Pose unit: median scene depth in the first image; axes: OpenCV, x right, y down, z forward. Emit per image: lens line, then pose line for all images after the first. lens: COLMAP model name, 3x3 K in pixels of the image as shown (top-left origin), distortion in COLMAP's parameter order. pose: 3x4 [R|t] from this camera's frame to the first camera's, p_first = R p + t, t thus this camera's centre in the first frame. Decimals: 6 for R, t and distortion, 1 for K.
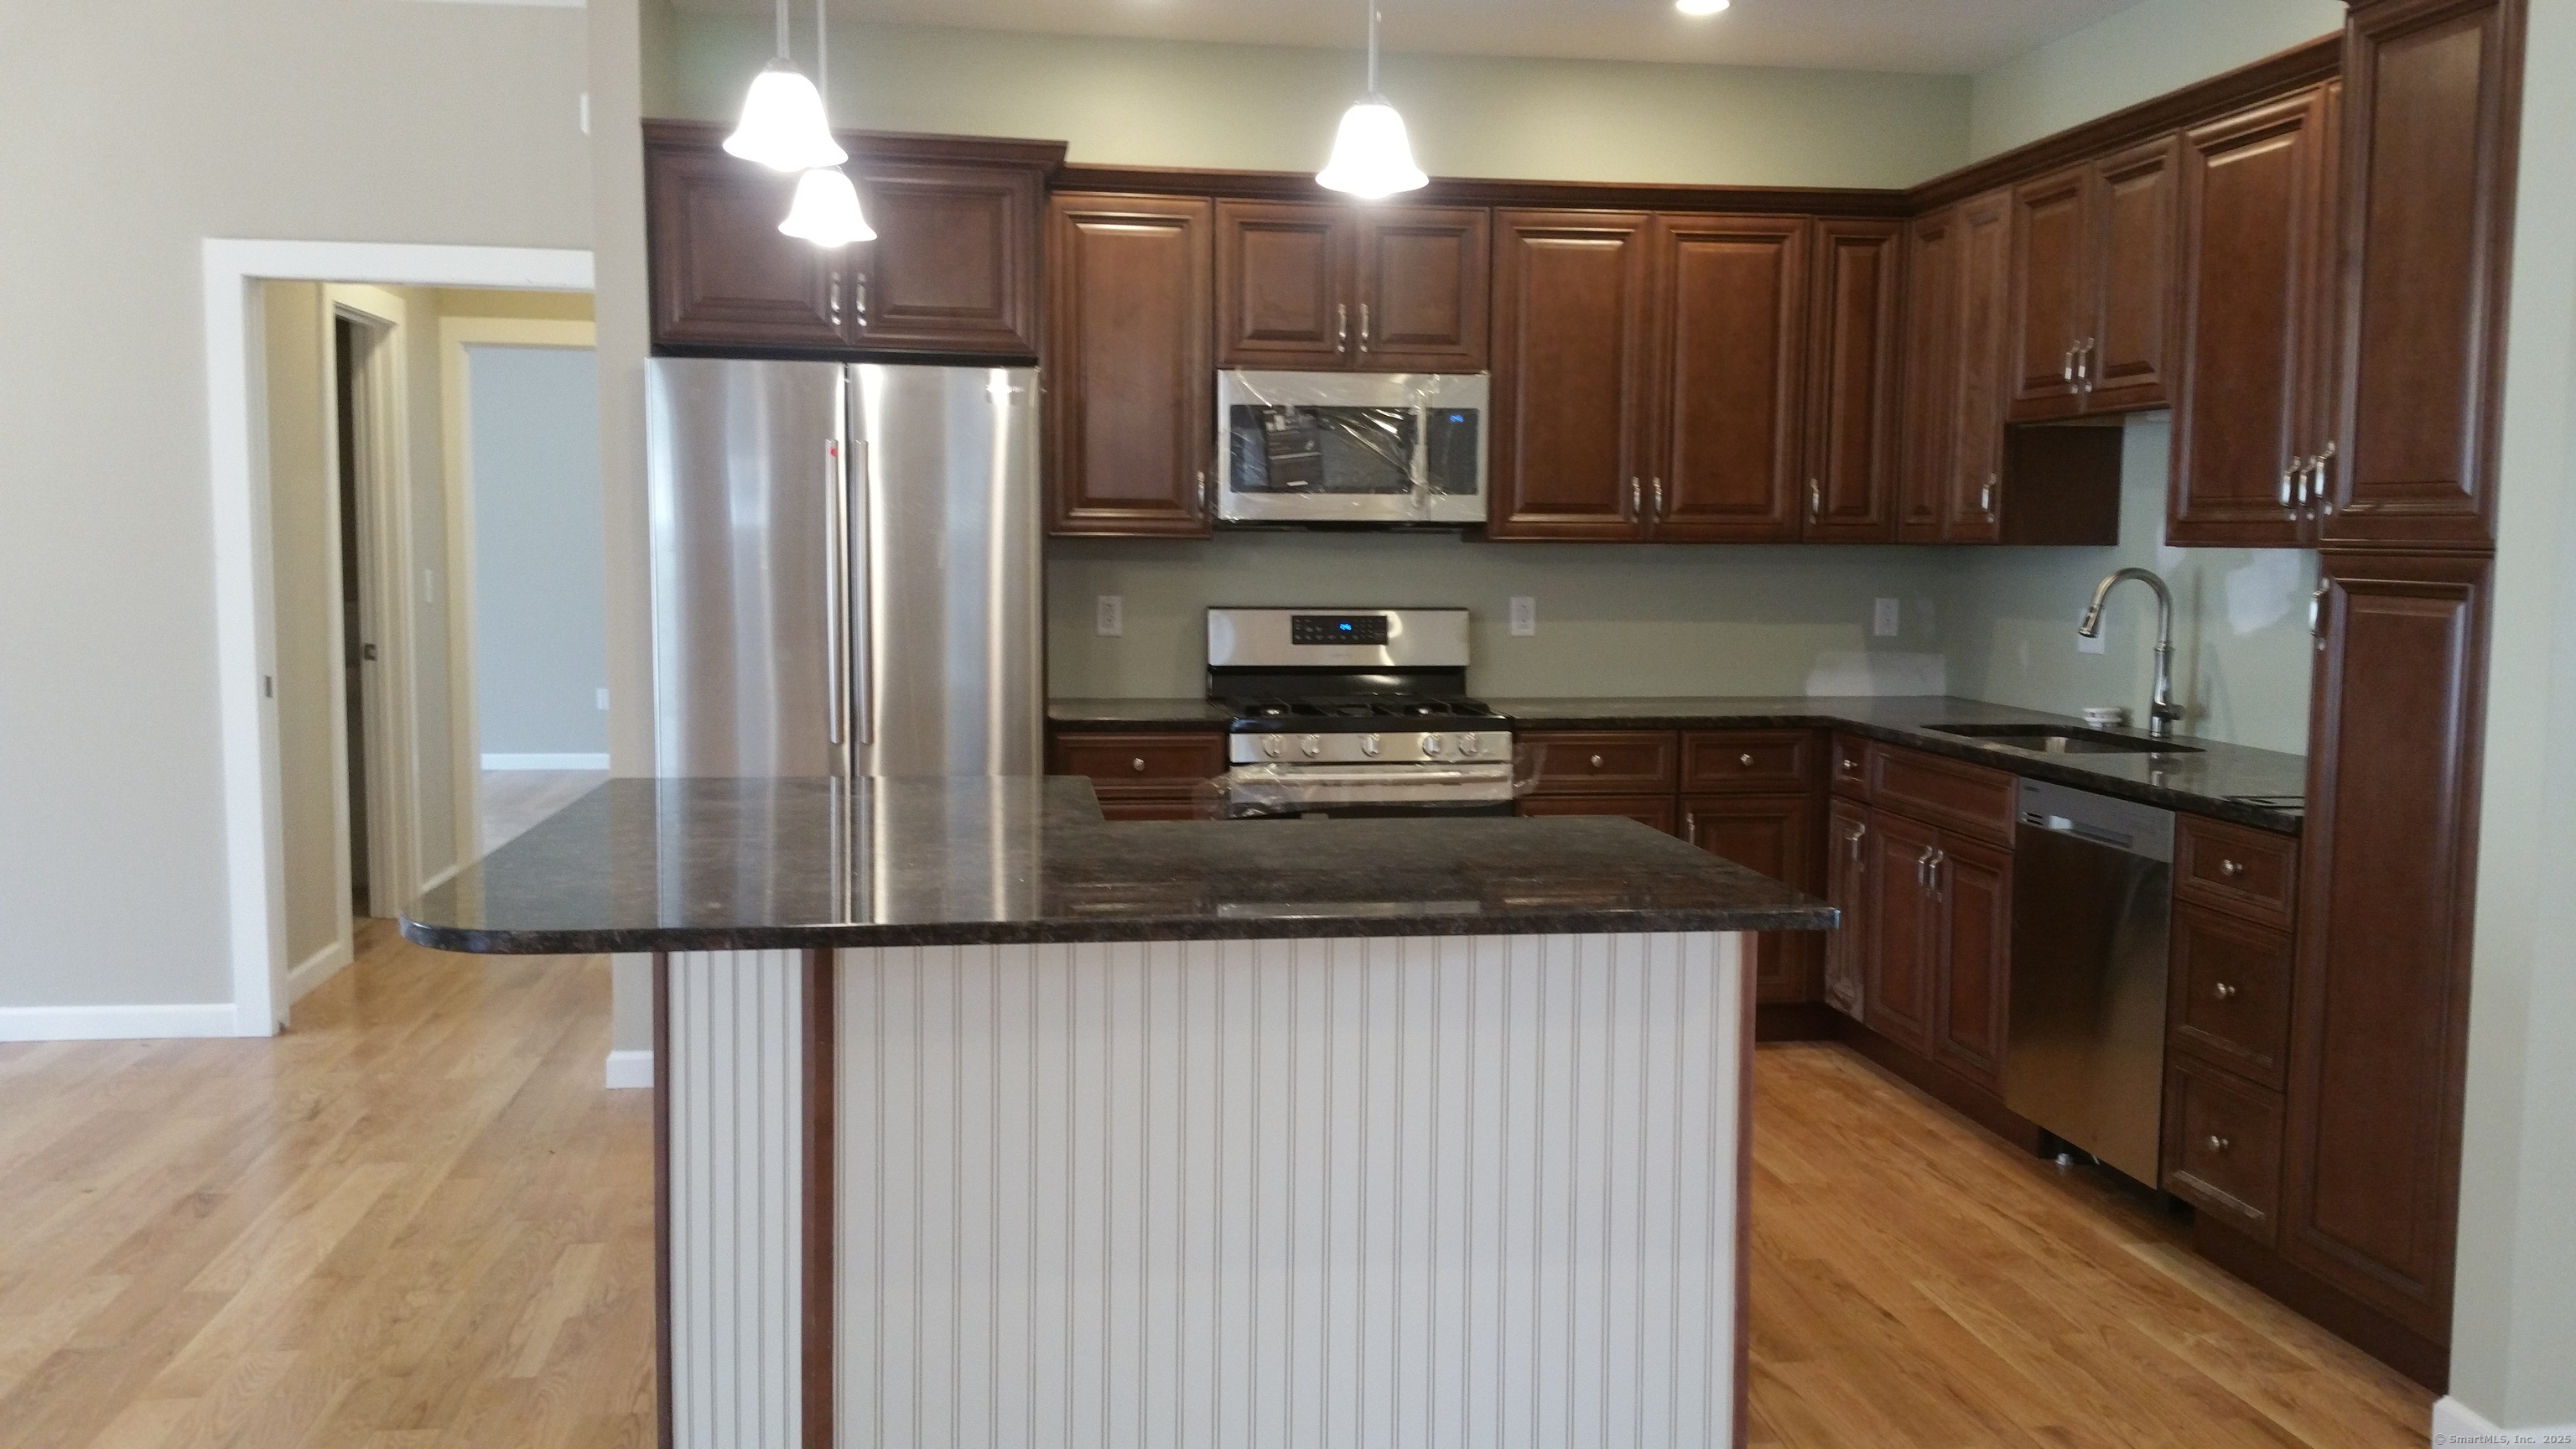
lens RADIAL K [[2016.8, 0, 1288.0], [0, 2016.8, 724.5], [0, 0, 1]] dist [0.100694, -0.172000]
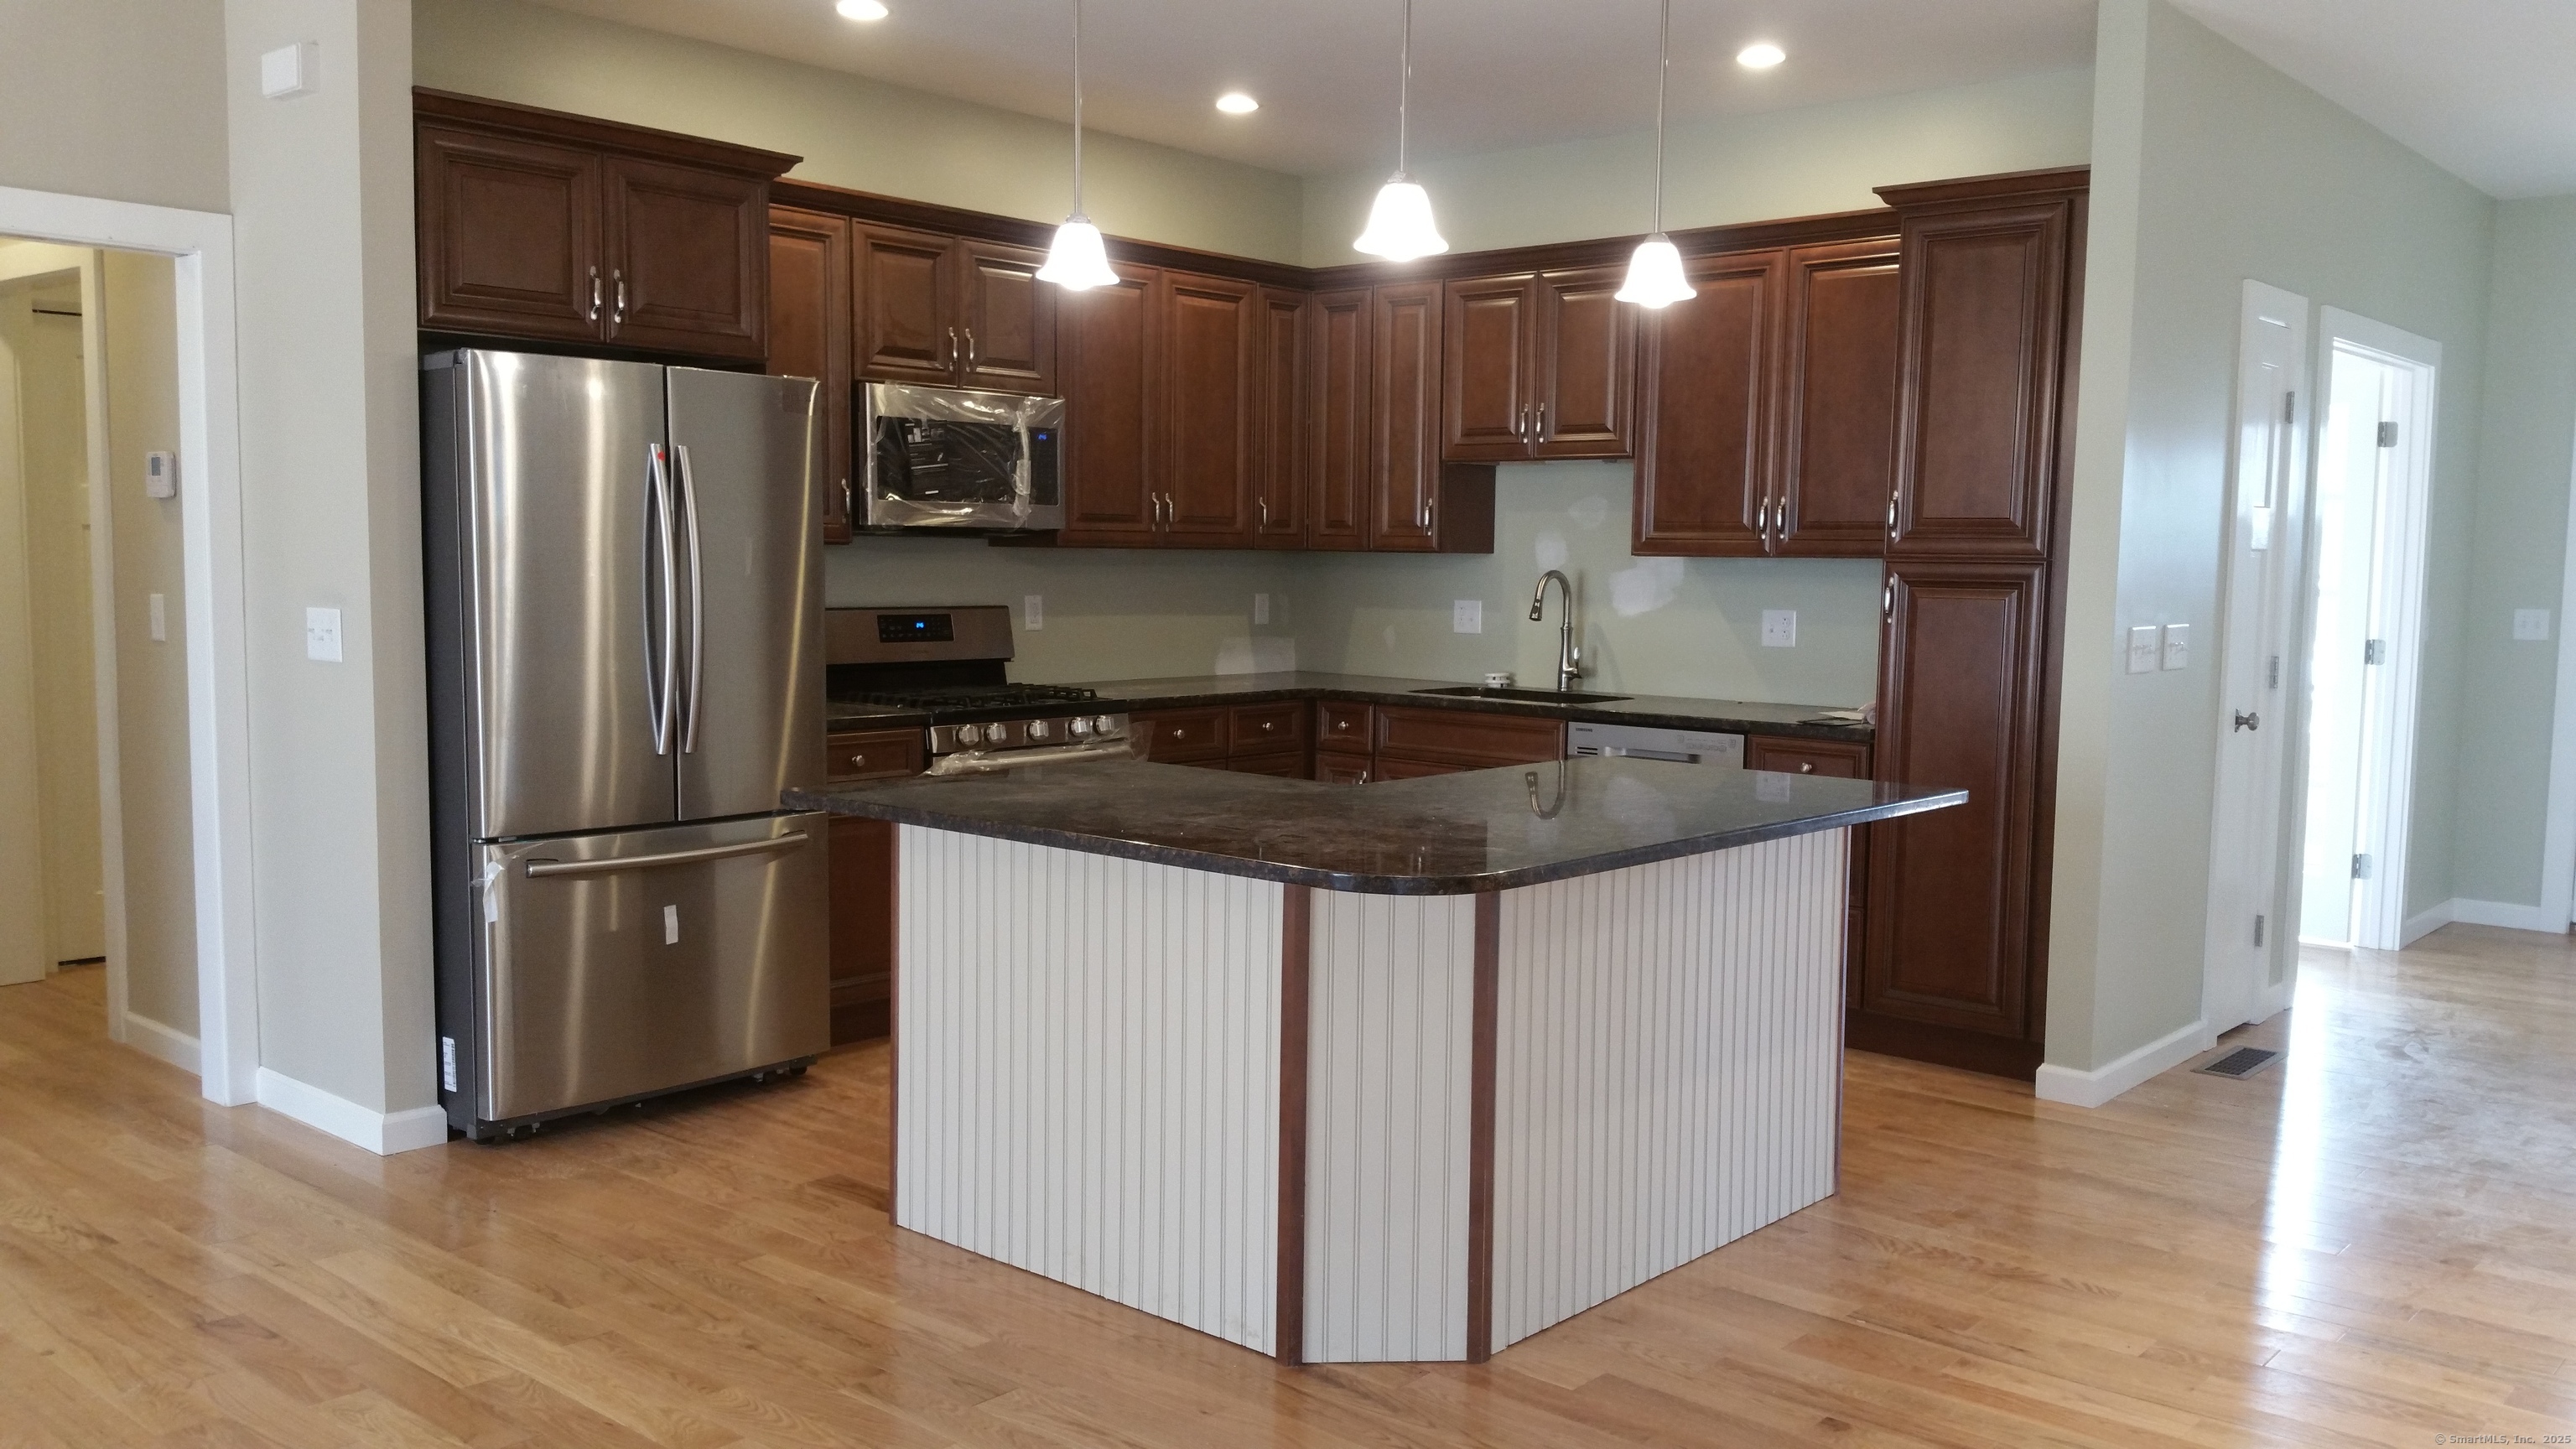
lens RADIAL K [[2016.8, 0, 1288.0], [0, 2016.8, 724.5], [0, 0, 1]] dist [0.100694, -0.172000]
pose [[0.774765, -0.052460, 0.630069, -0.536158], [0.049830, 0.998518, 0.021863, -0.009965], [-0.630283, 0.014458, 0.776231, 0.046400]]
